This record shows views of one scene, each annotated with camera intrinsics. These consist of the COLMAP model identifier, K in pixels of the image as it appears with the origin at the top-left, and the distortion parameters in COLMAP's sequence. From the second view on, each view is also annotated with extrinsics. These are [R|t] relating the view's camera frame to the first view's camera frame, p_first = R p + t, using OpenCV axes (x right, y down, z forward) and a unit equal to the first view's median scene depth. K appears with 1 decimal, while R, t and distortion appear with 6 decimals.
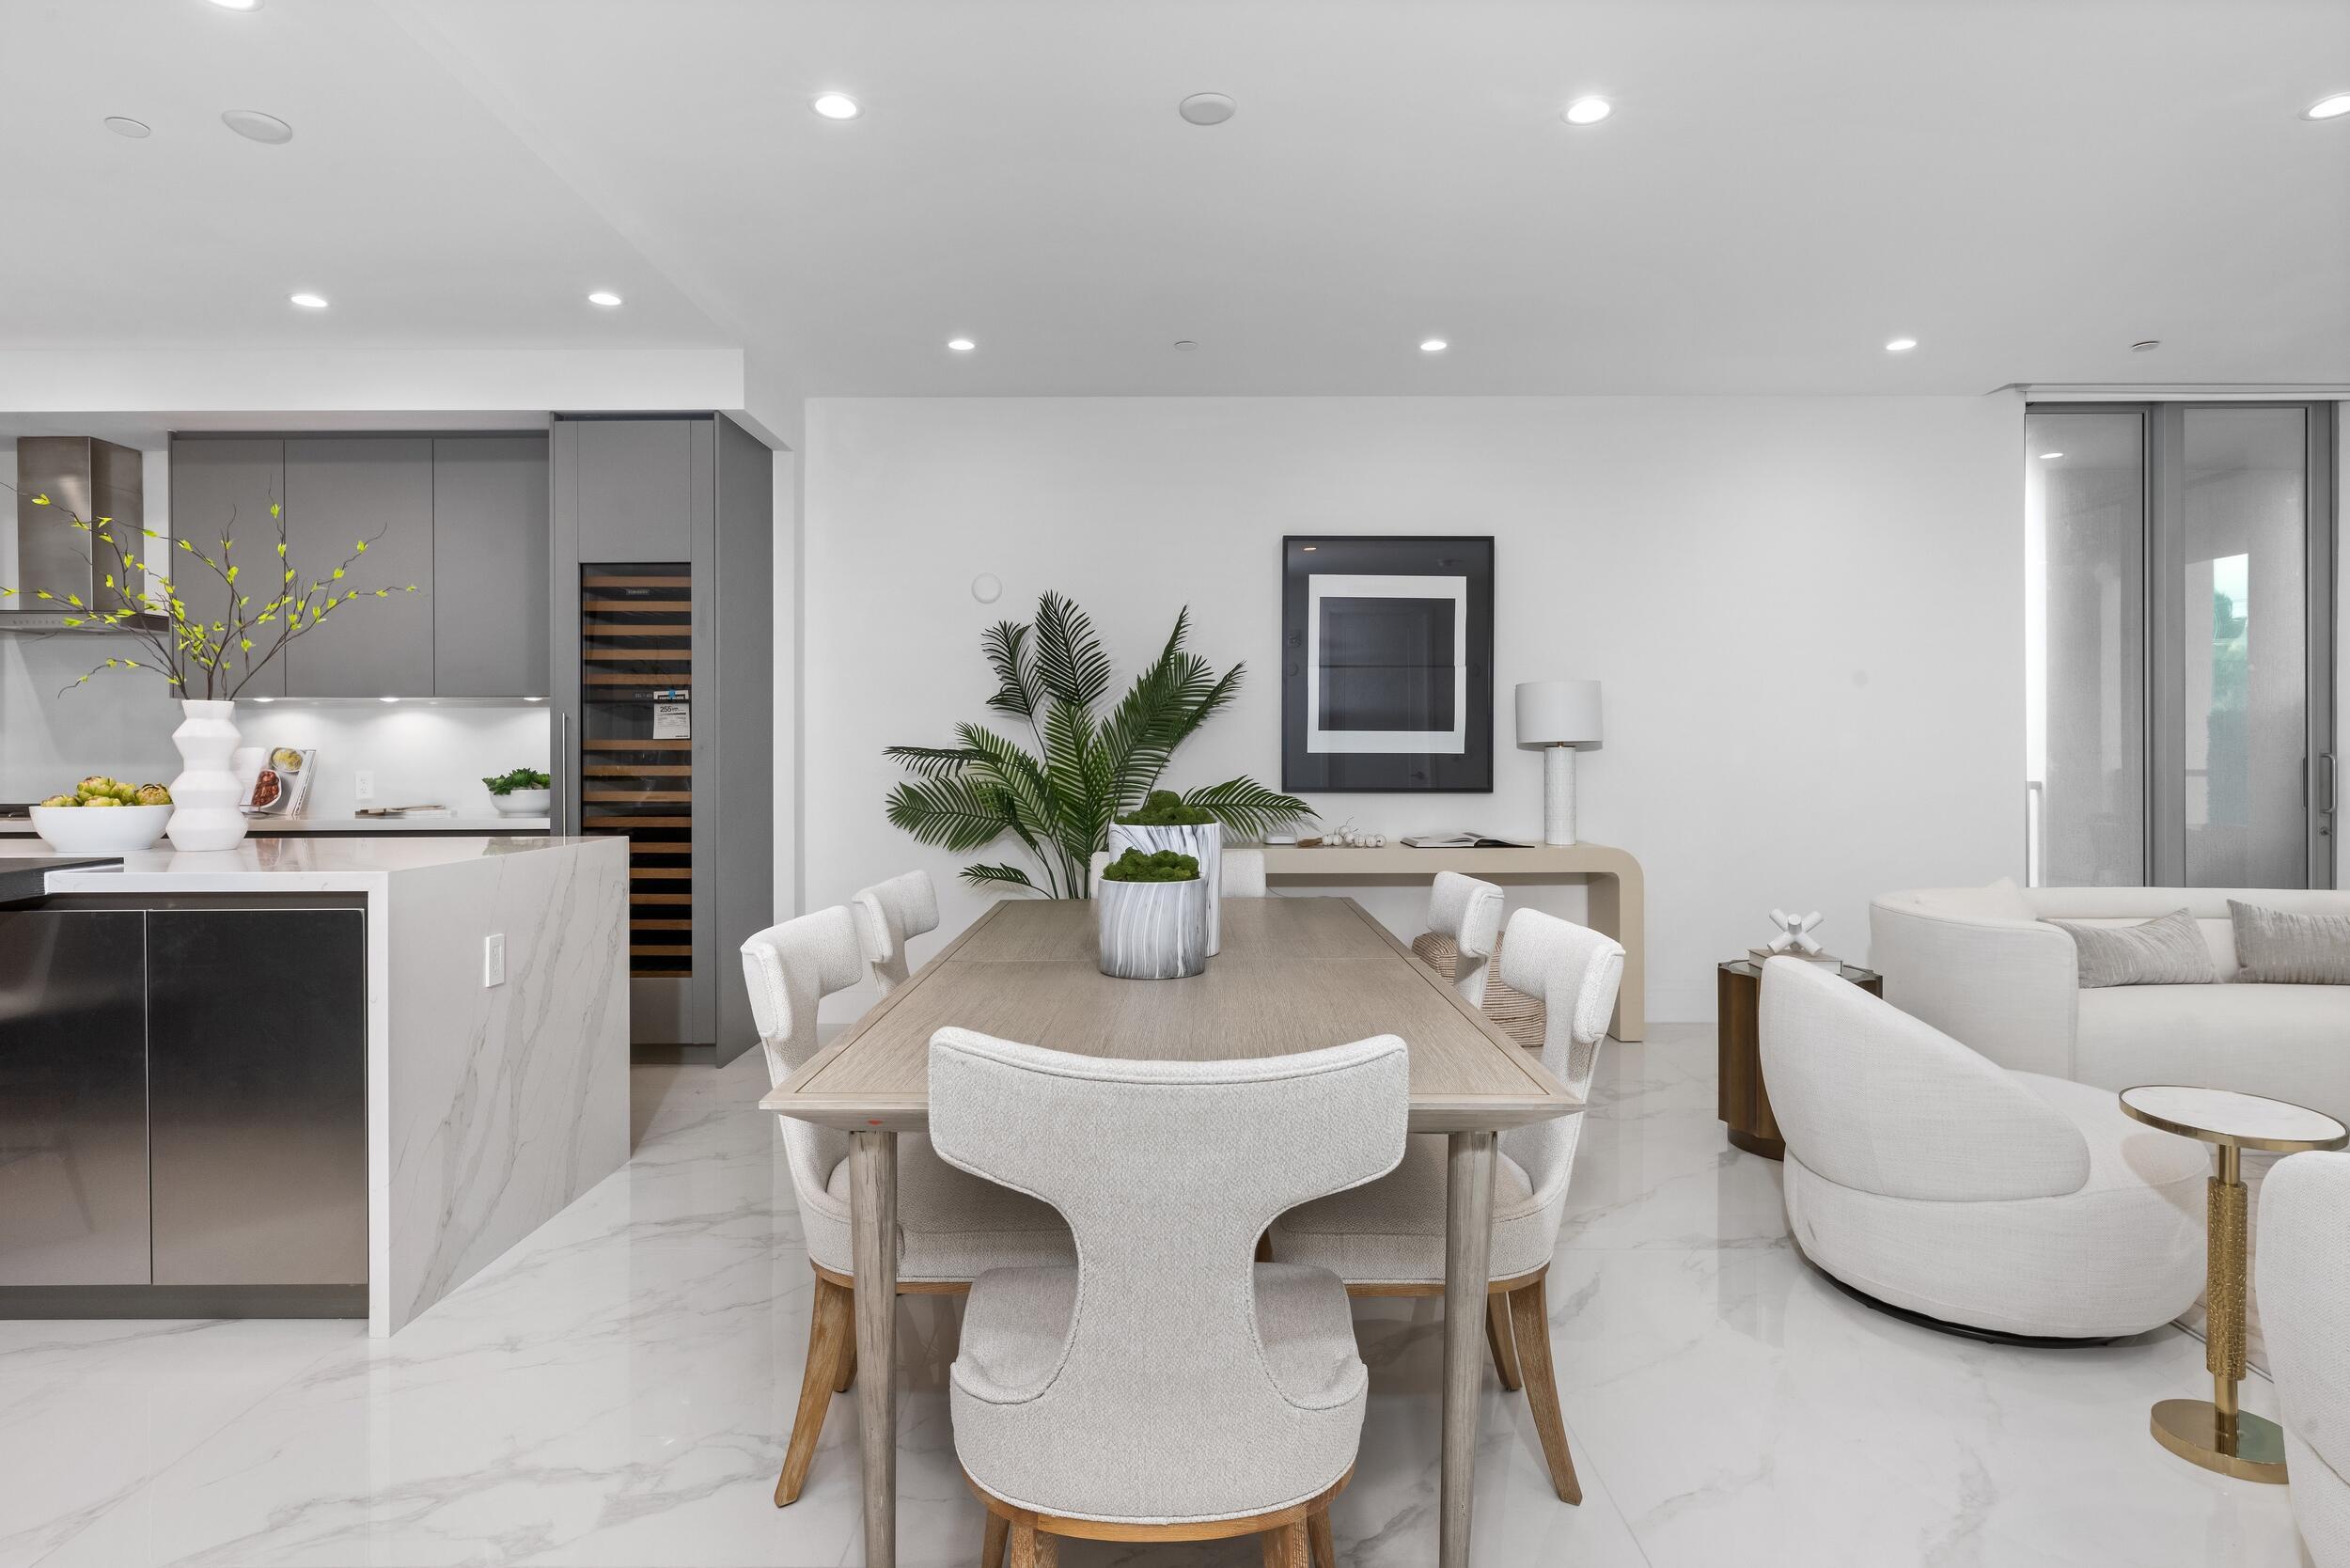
lens RADIAL K [[1269.1, 0, 1180.3], [0, 1269.1, 748.1], [0, 0, 1]] dist [-0.002872, 0.001039]
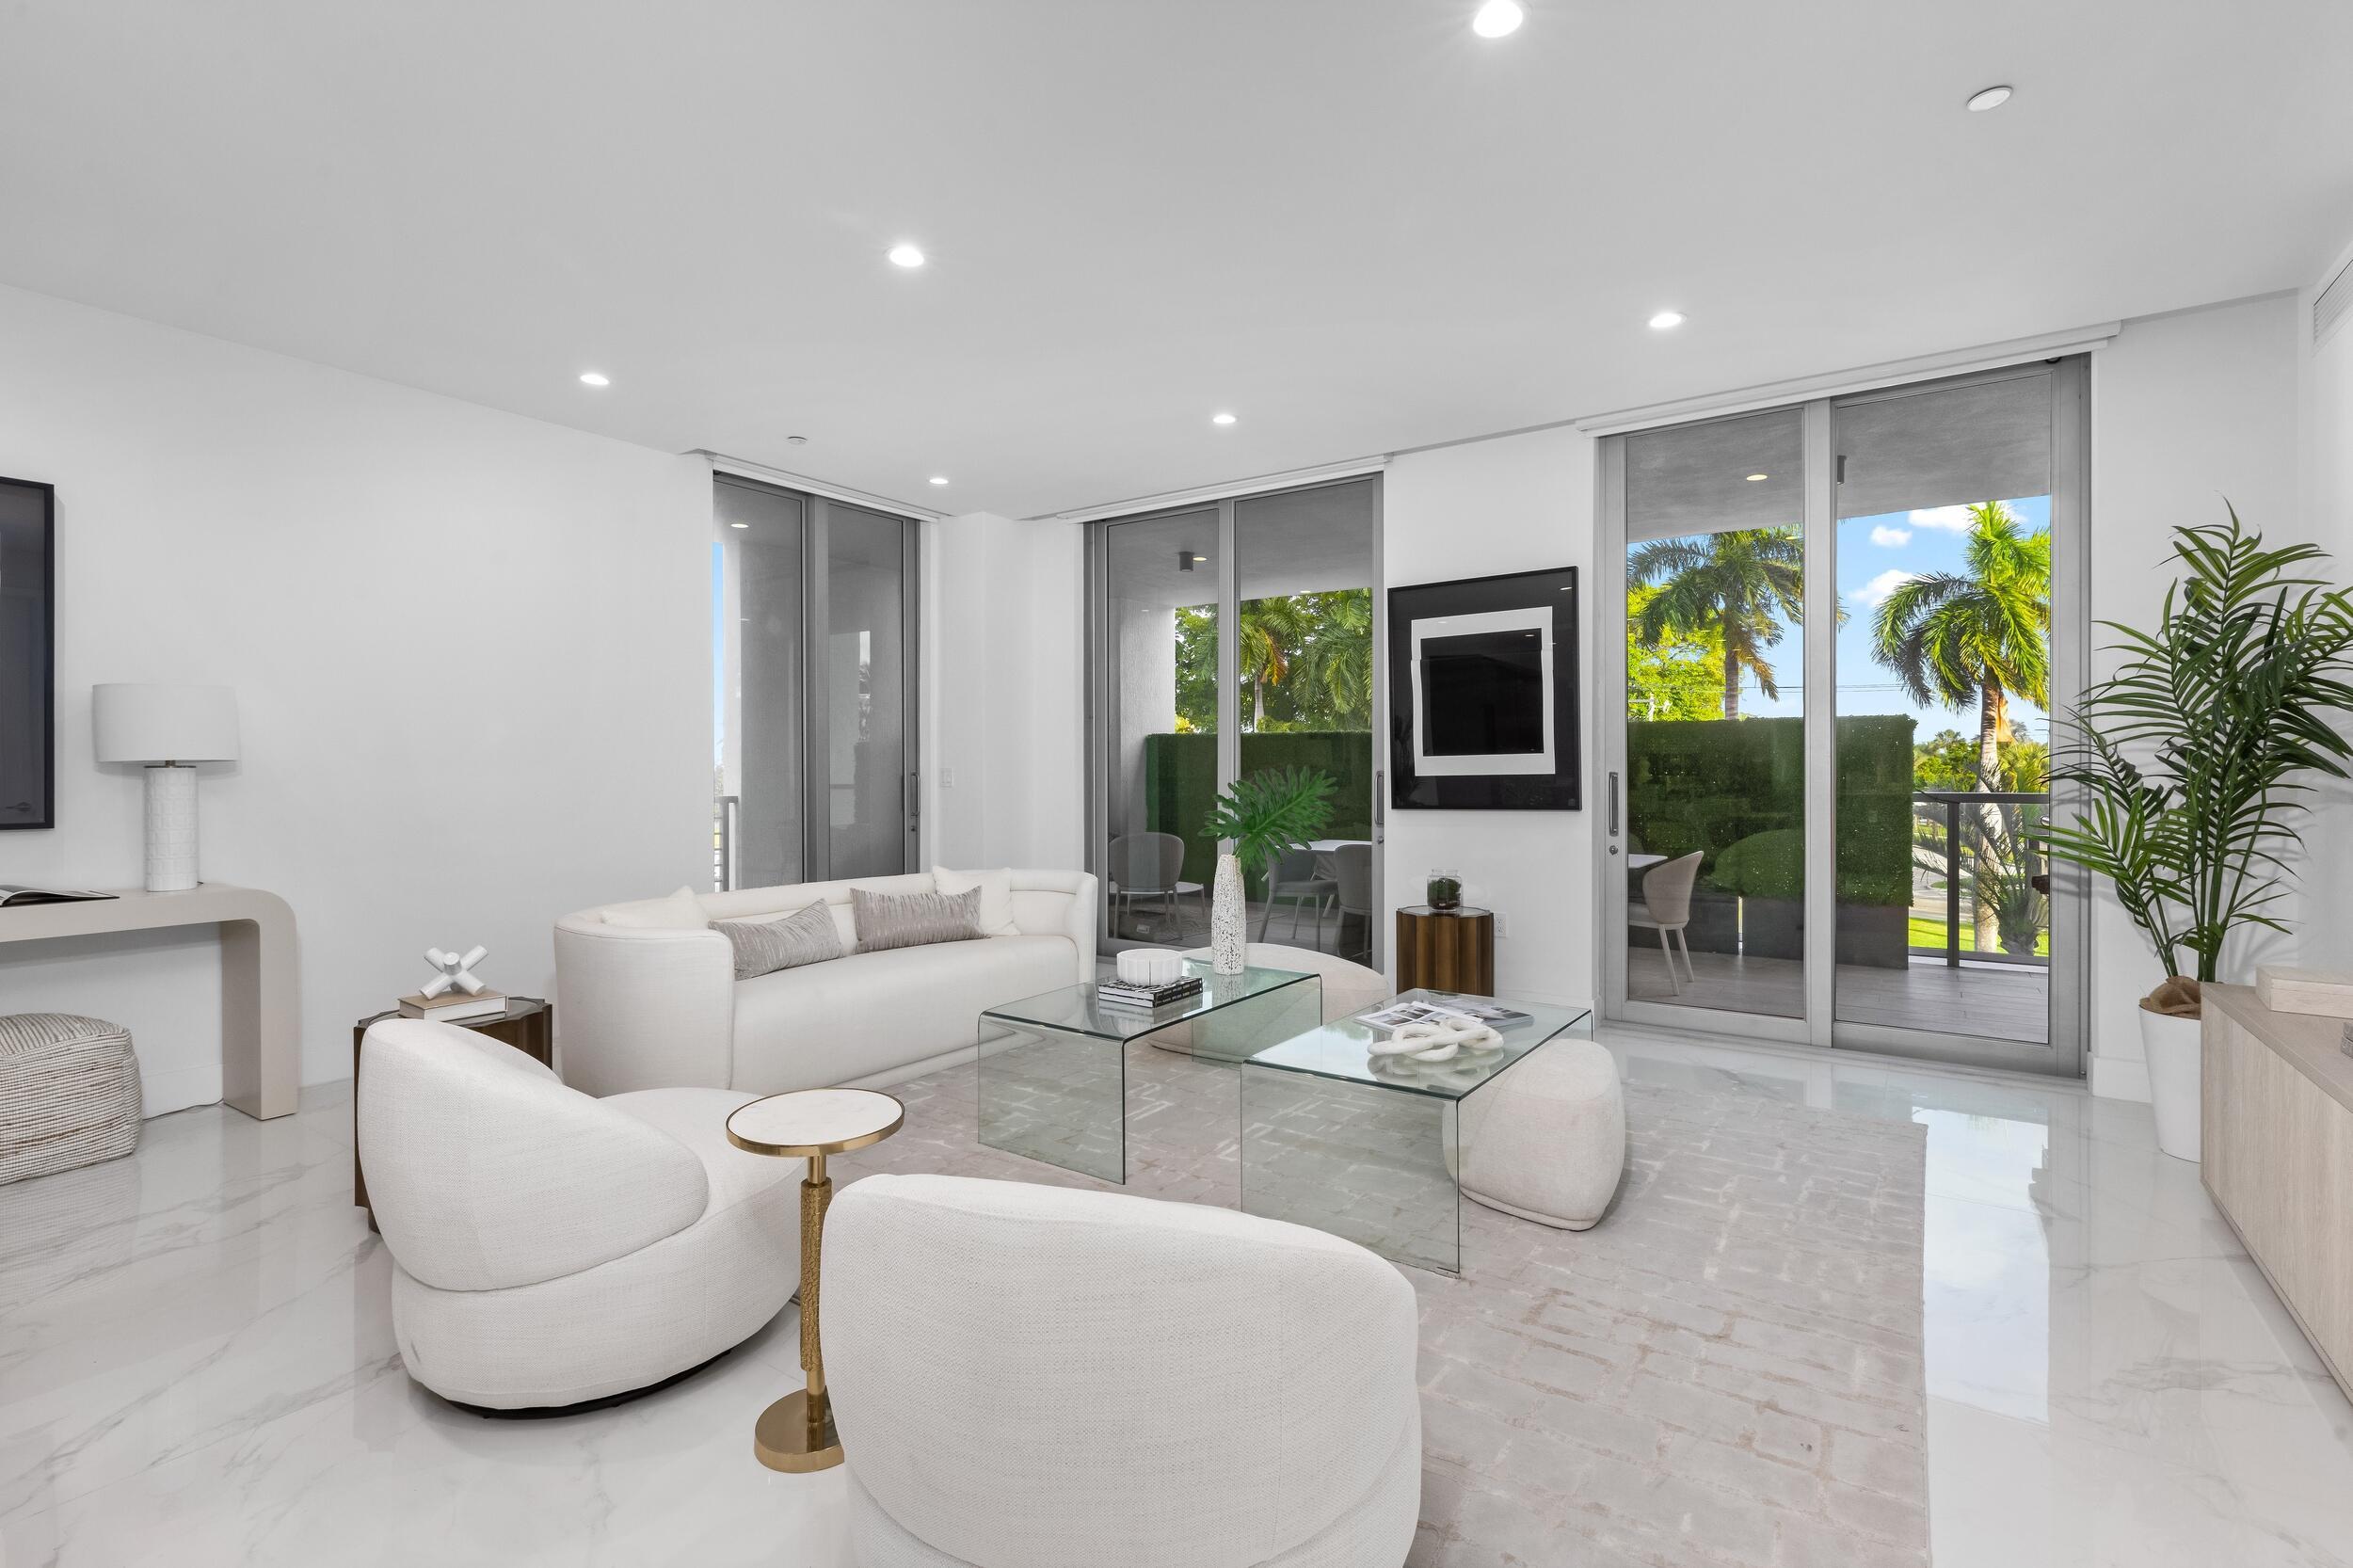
lens RADIAL K [[1080.6, 0, 1167.5], [0, 1080.6, 773.9], [0, 0, 1]] dist [-0.000436, 0.000791]
pose [[0.576224, -0.003368, 0.817285, 0.110205], [-0.001205, 0.999987, 0.004970, -0.001055], [-0.817291, -0.003849, 0.576212, 0.102800]]
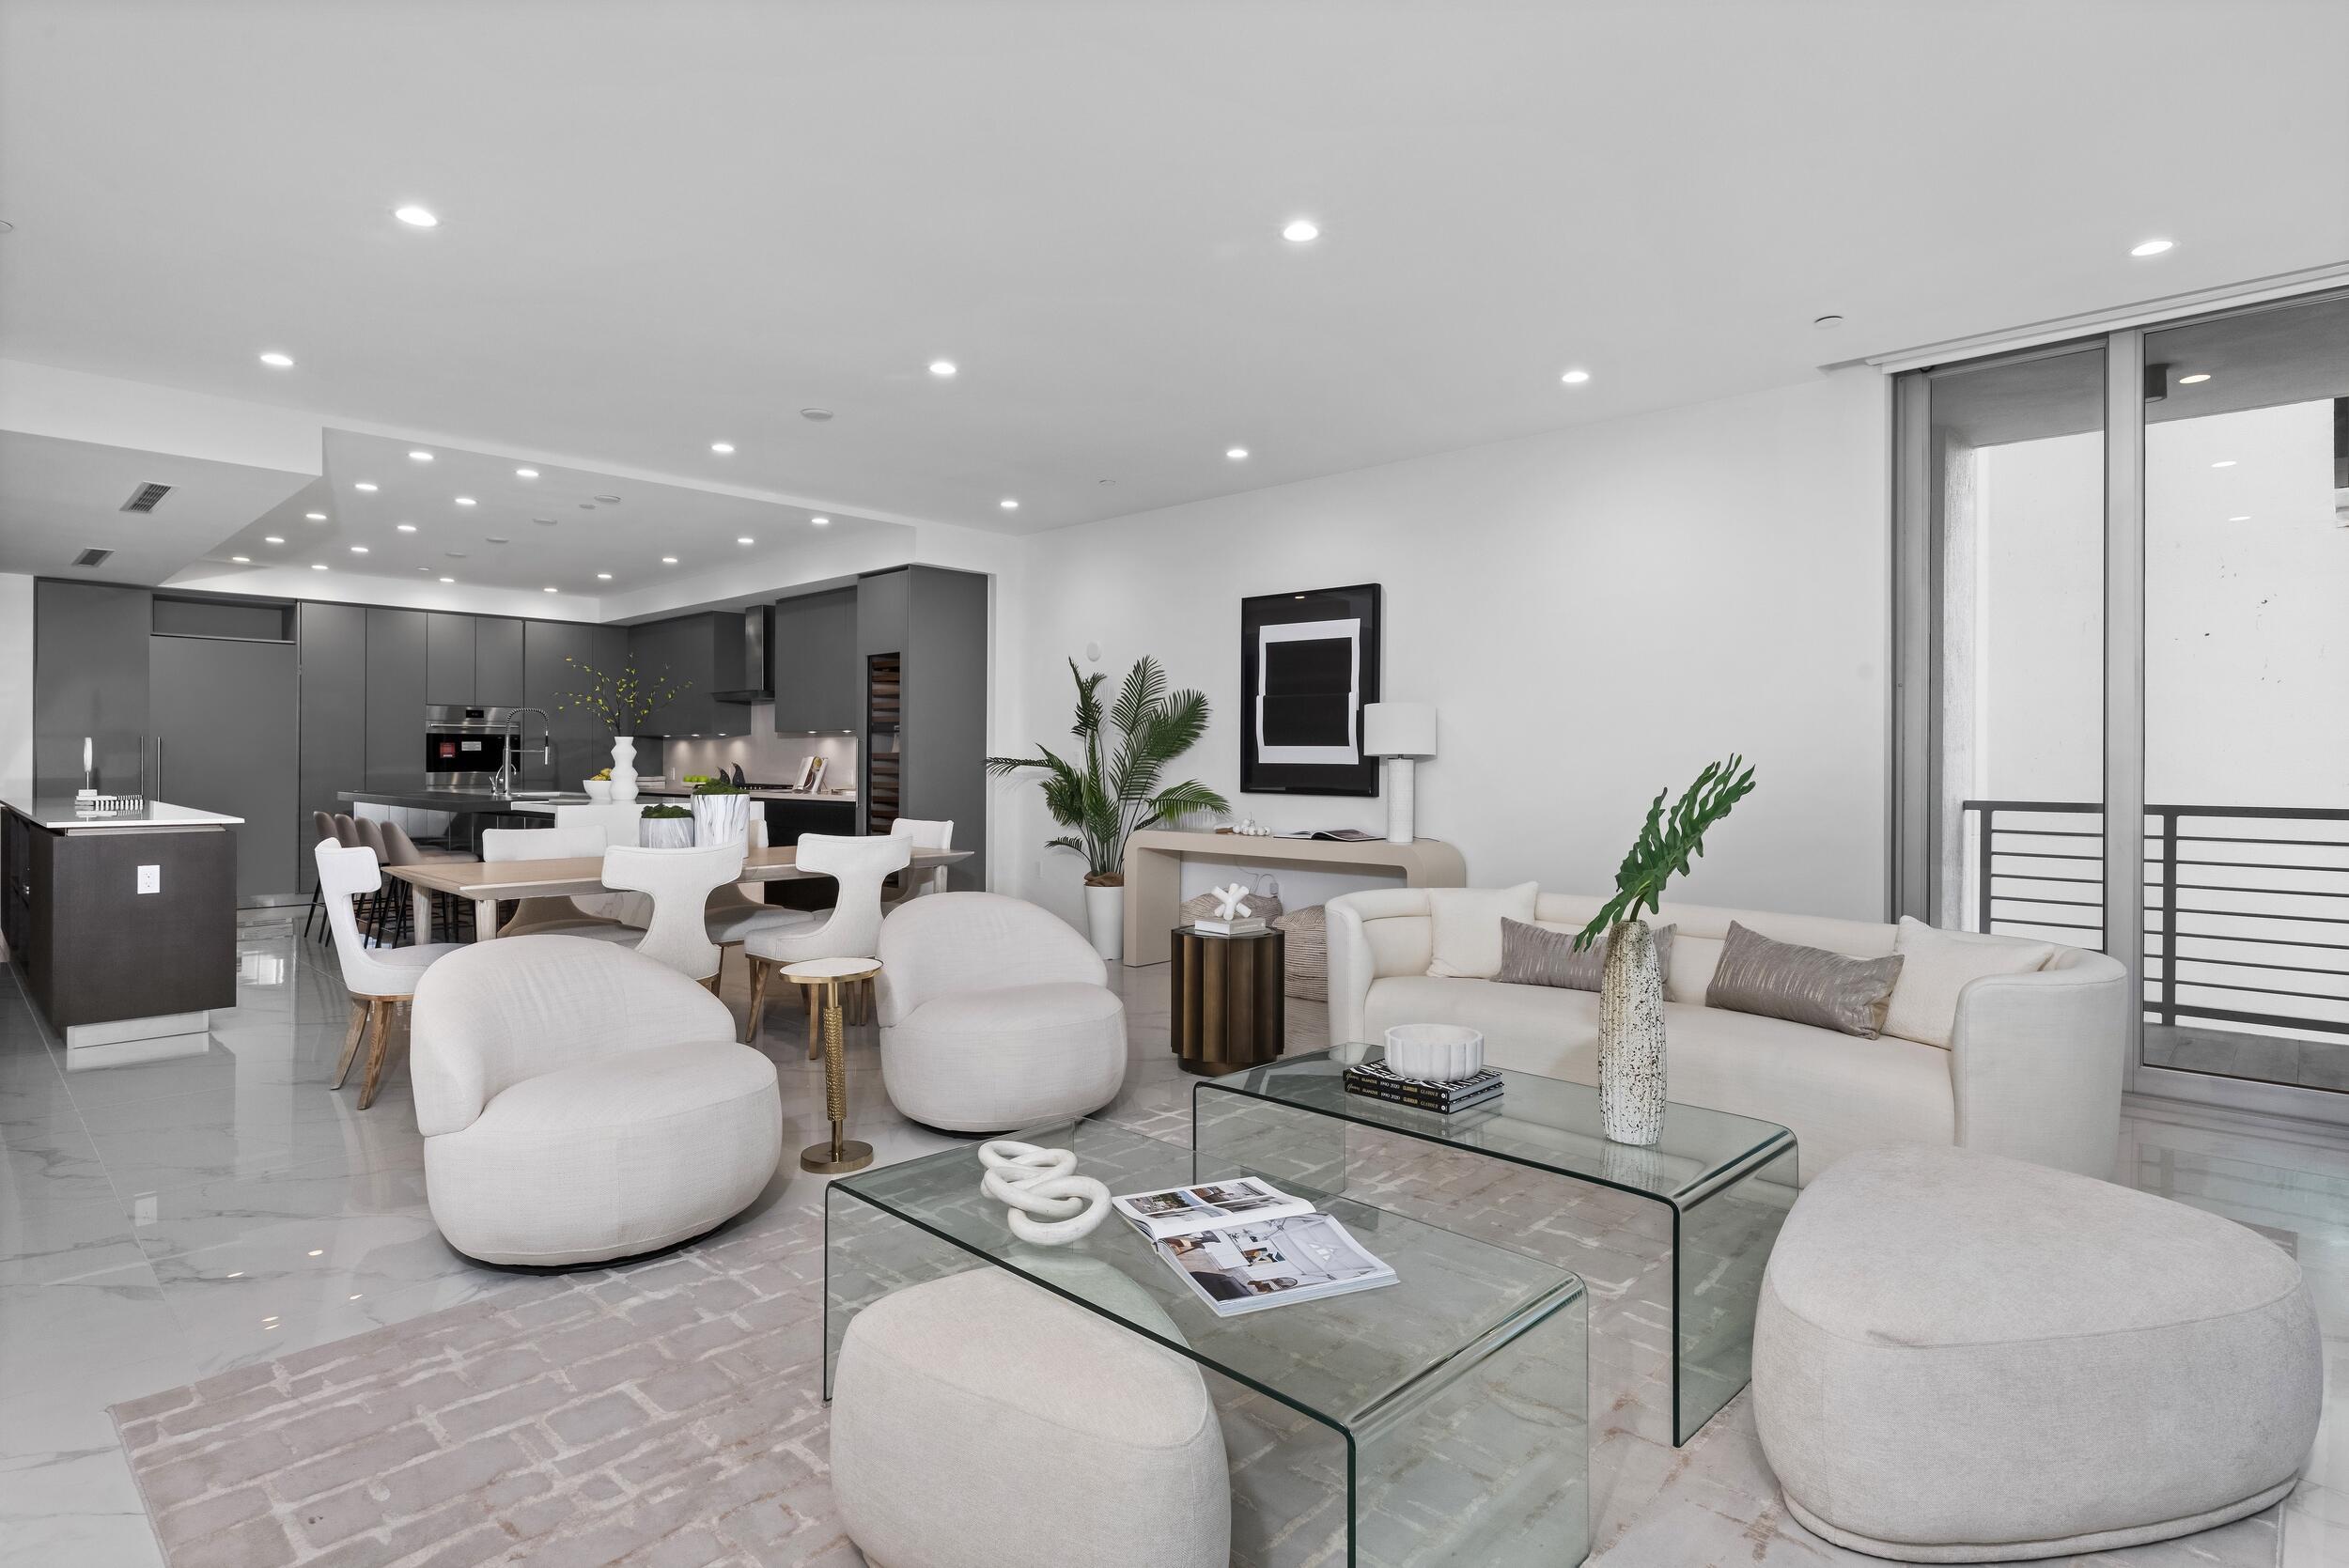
lens RADIAL K [[1234.8, 0, 1172.5], [0, 1234.8, 756.3], [0, 0, 1]] dist [0.001565, 0.000073]
pose [[0.717906, 0.002724, -0.696135, 0.945914], [-0.002104, 0.999996, 0.001743, -0.005271], [0.696137, 0.000213, 0.717909, 0.030052]]
